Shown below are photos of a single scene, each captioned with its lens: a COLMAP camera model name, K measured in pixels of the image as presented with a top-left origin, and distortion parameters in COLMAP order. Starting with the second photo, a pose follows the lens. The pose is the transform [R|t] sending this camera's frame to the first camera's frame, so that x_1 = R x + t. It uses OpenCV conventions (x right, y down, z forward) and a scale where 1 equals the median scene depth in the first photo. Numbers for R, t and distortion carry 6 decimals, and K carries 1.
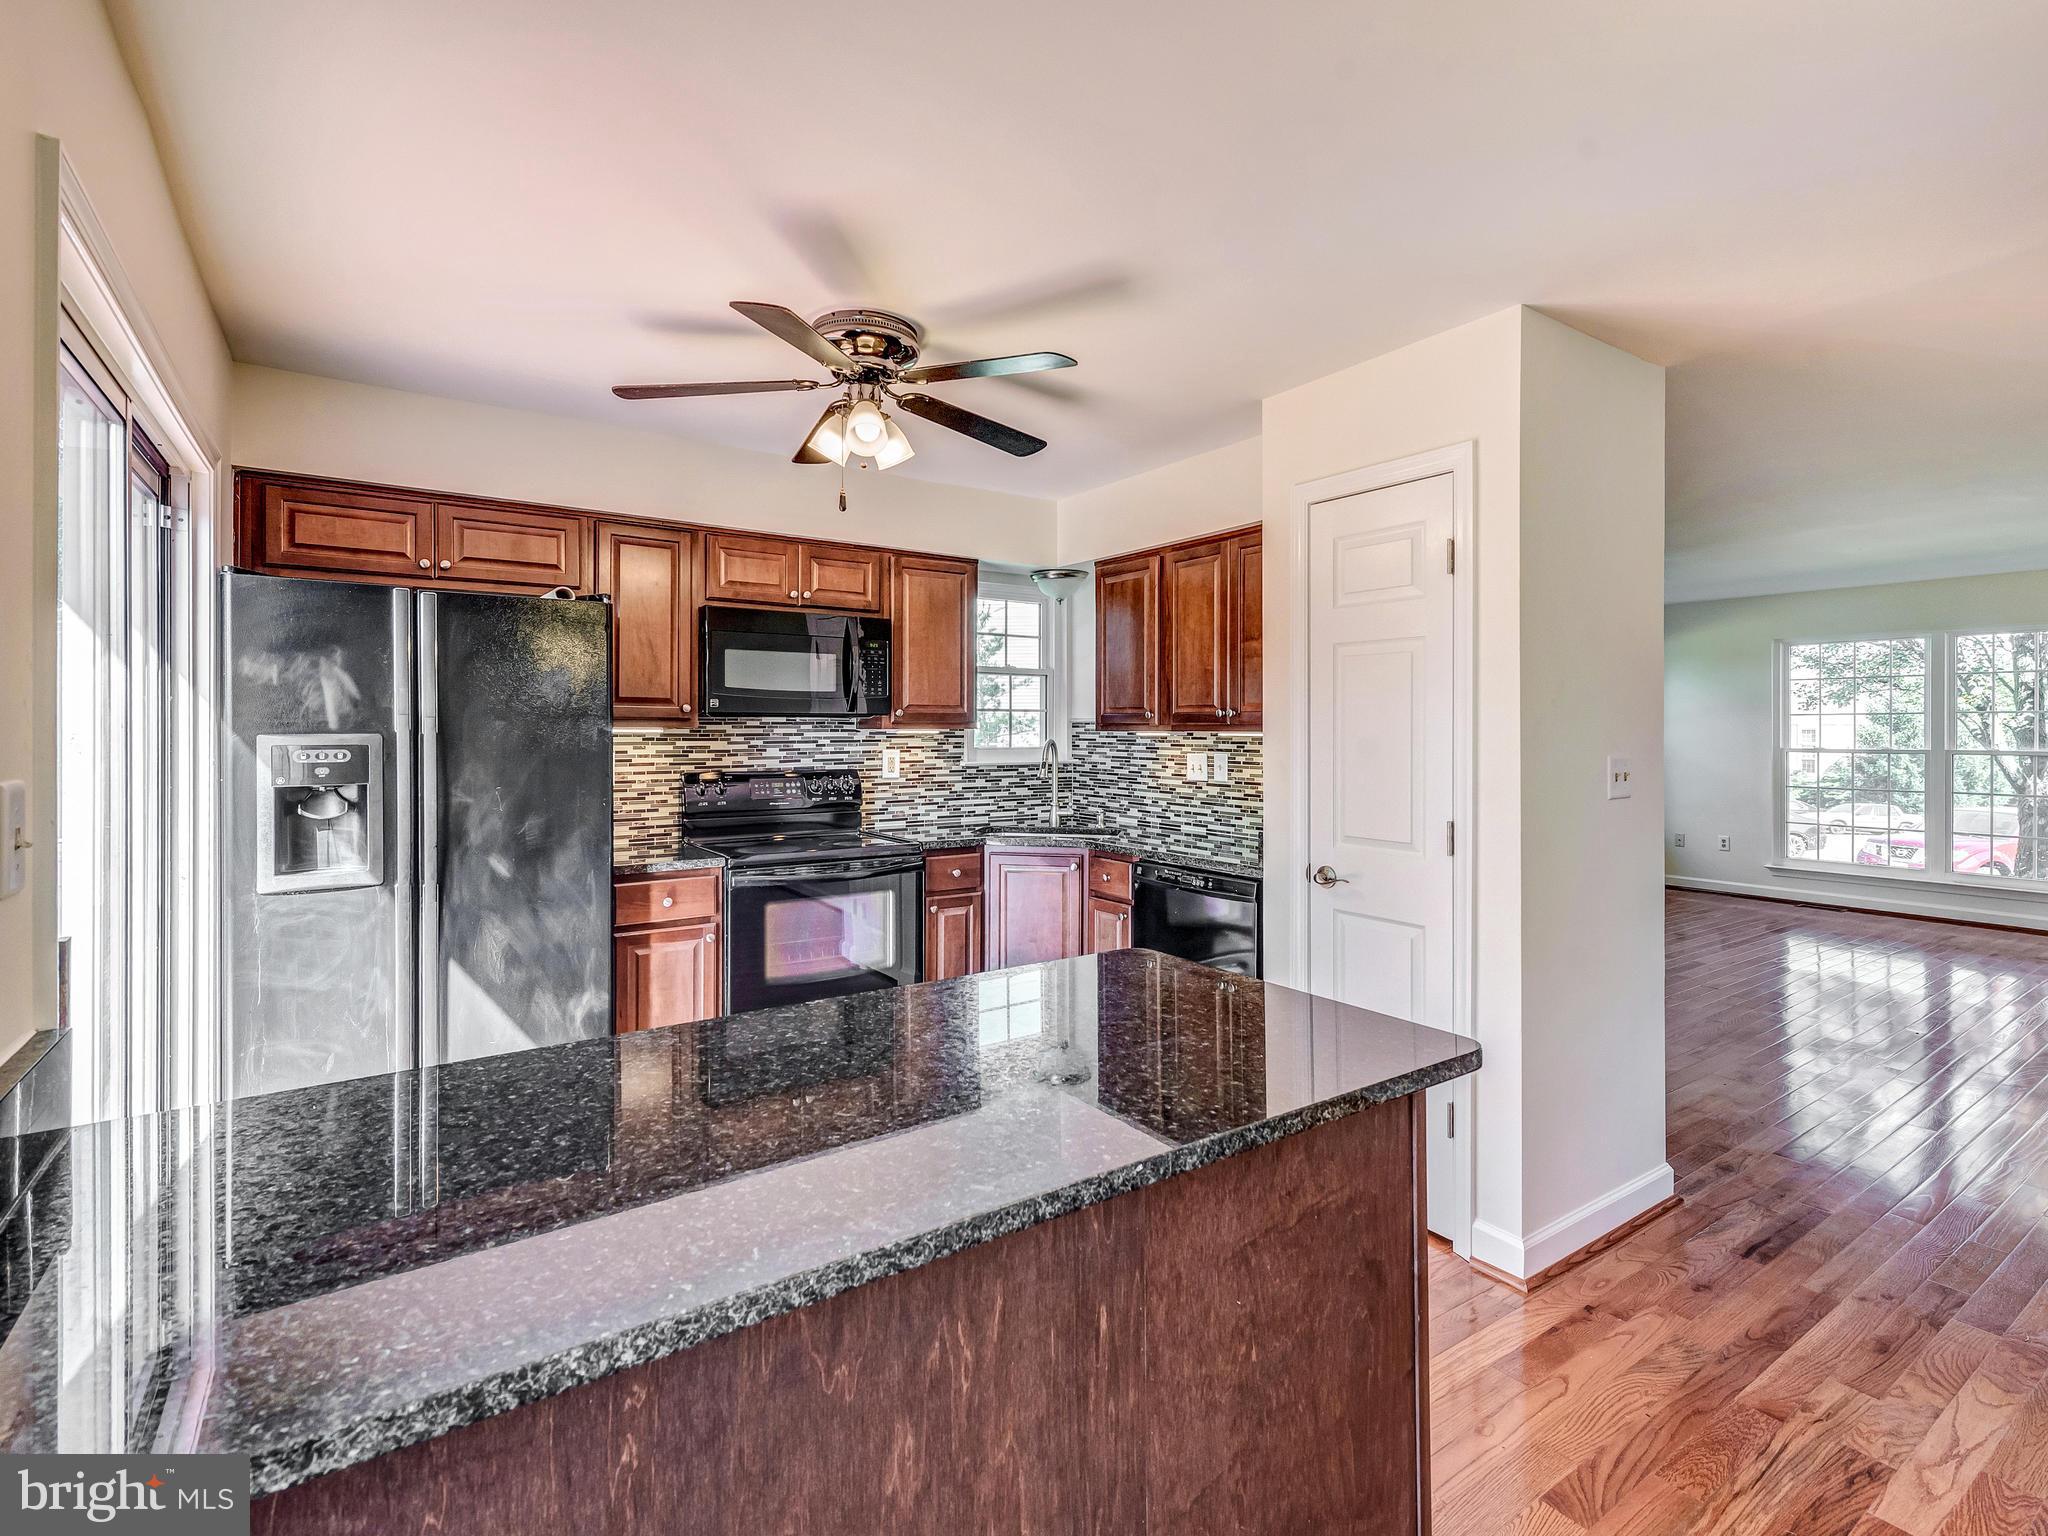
lens RADIAL K [[969.5, 0, 1049.9], [0, 969.5, 753.3], [0, 0, 1]] dist [0.006509, -0.000084]
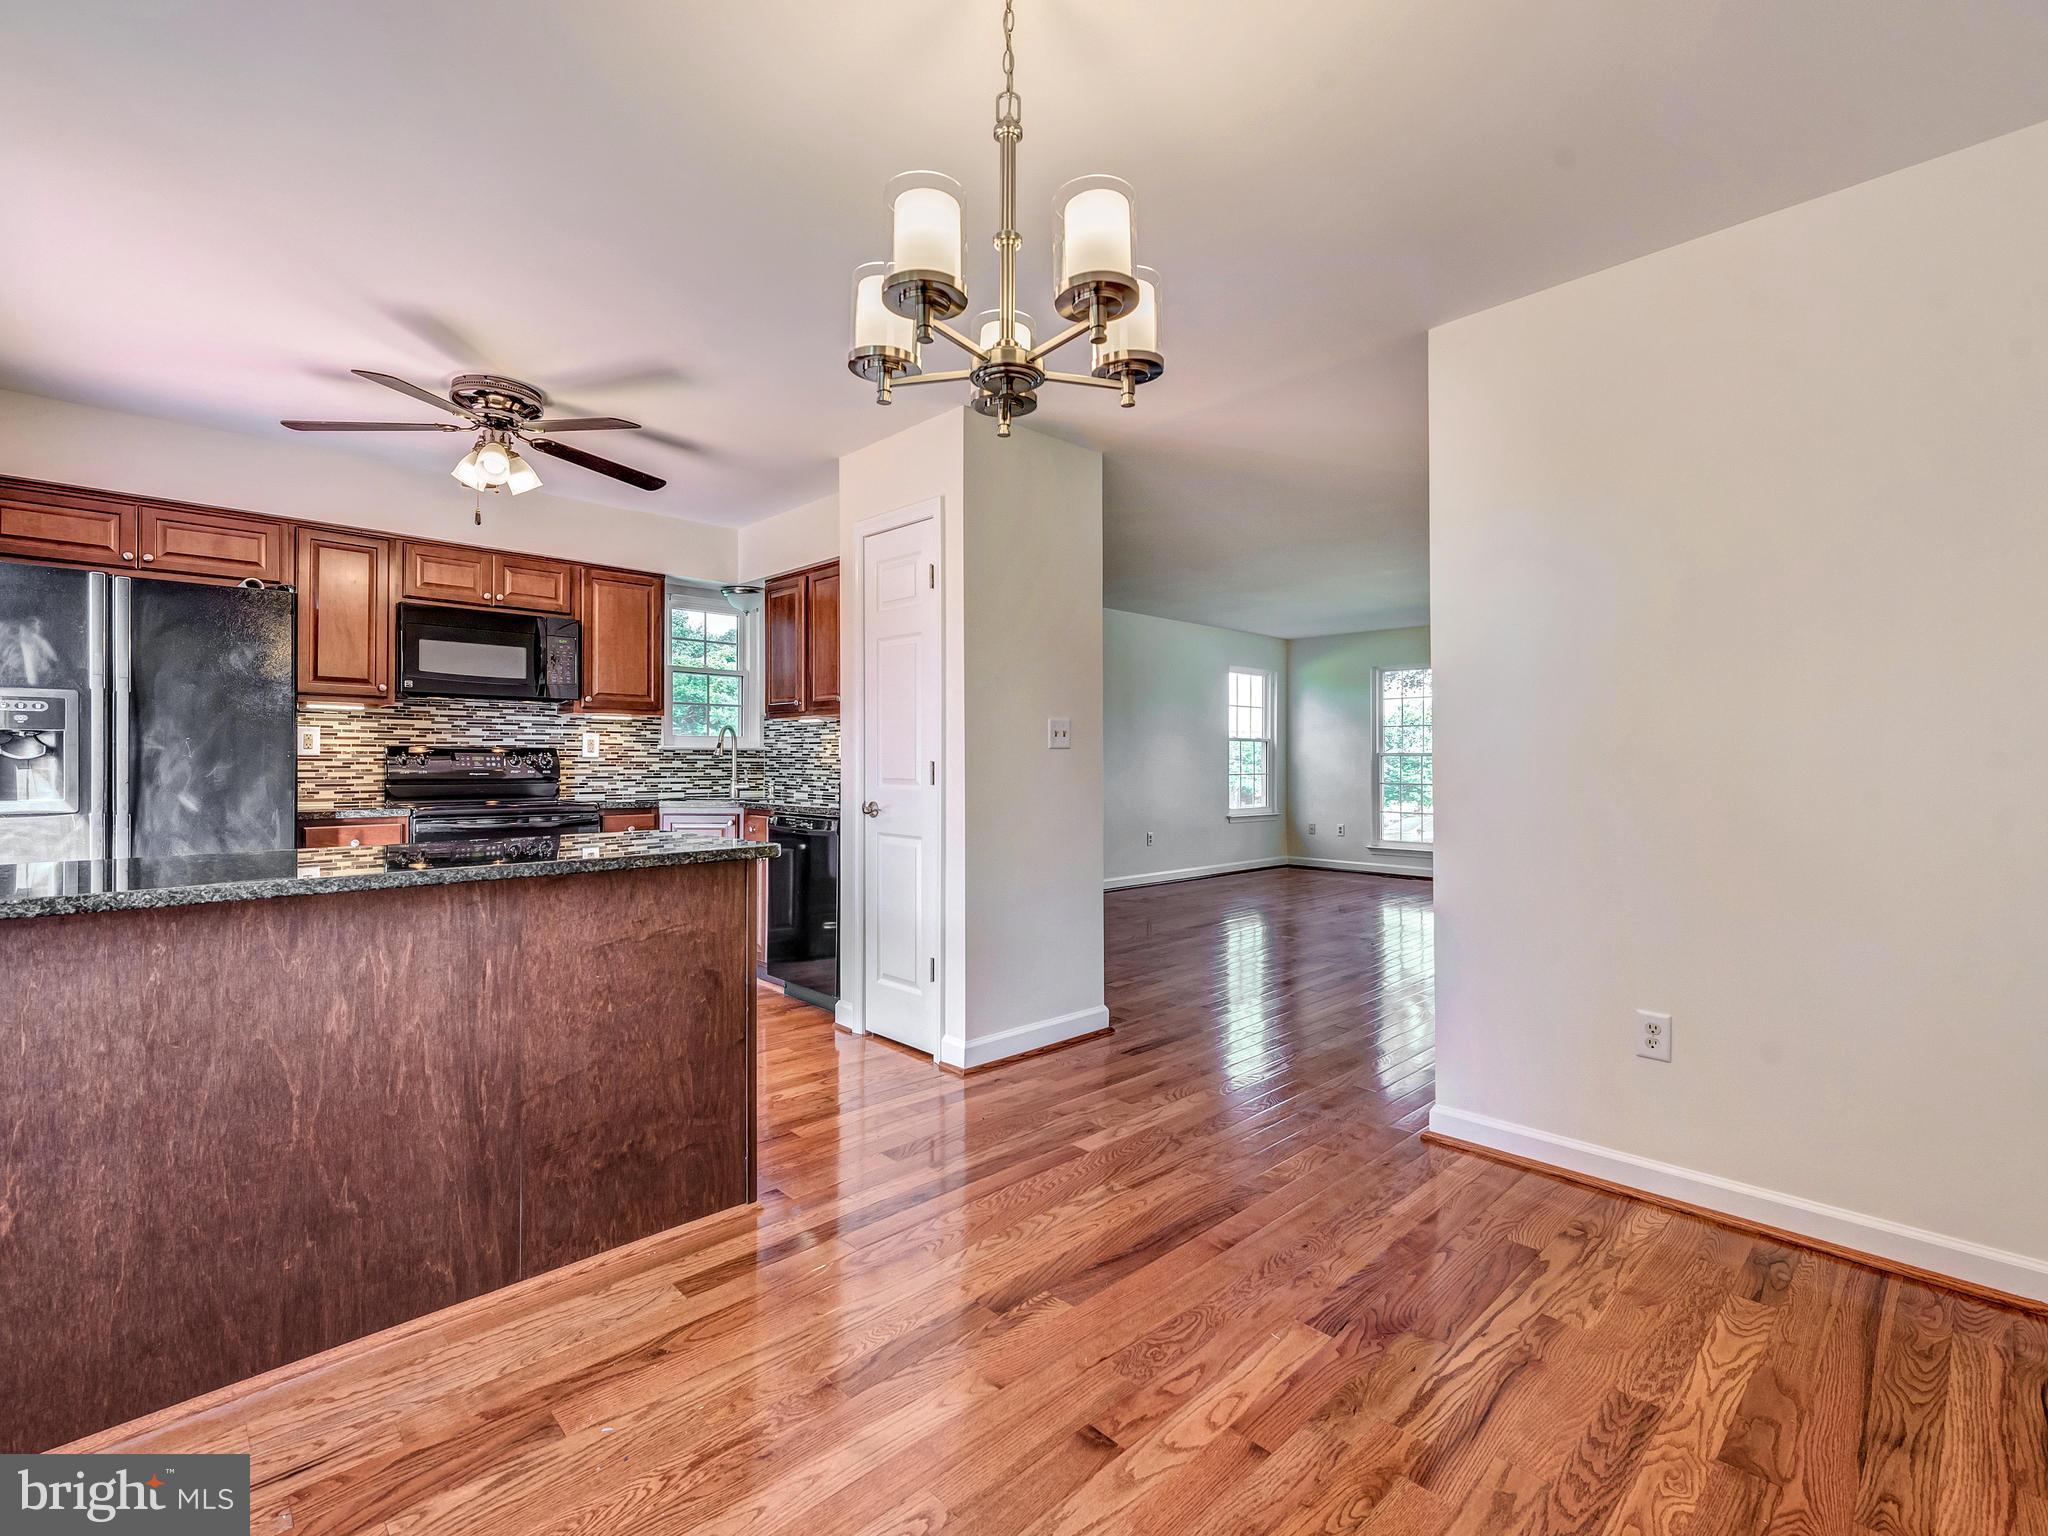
lens RADIAL K [[933.8, 0, 1029.7], [0, 933.8, 776.3], [0, 0, 1]] dist [0.000605, -0.001401]
pose [[0.986977, 0.001884, 0.160852, 0.245482], [-0.000820, 0.999977, -0.006680, 0.075701], [-0.160861, 0.006461, 0.986956, -0.281314]]
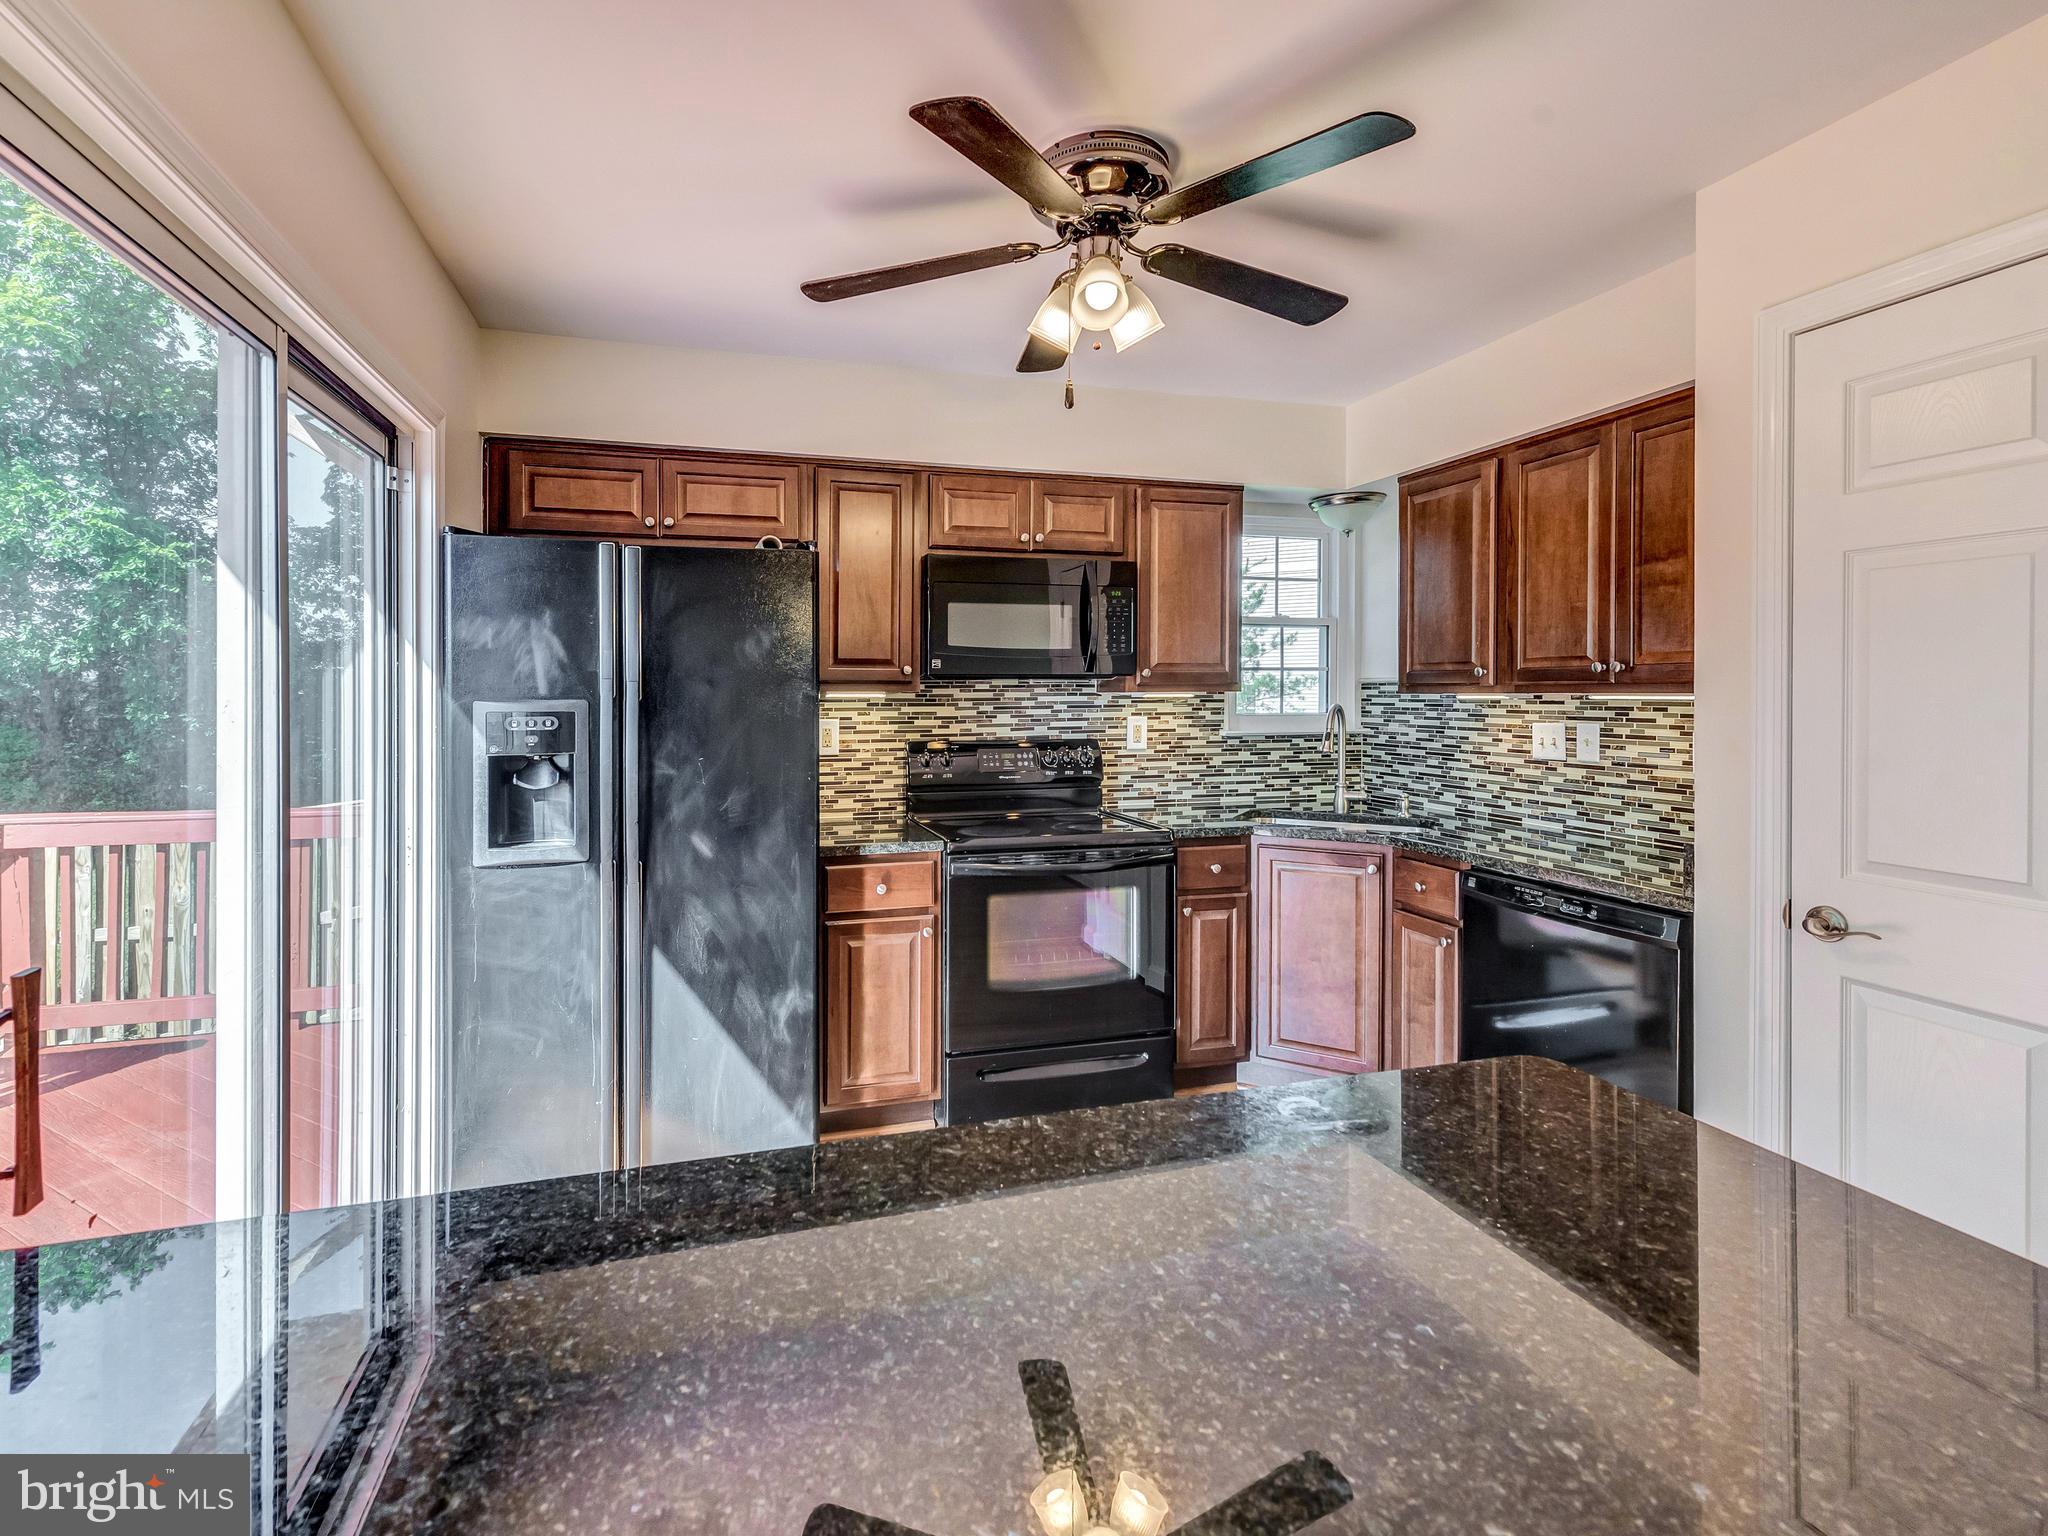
lens RADIAL K [[972.6, 0, 974.4], [0, 972.6, 716.9], [0, 0, 1]] dist [0.017022, -0.000390]
pose [[0.944712, 0.003288, -0.327884, -0.023513], [-0.003388, 0.999994, 0.000267, -0.003986], [0.327882, 0.000858, 0.944718, 0.187497]]
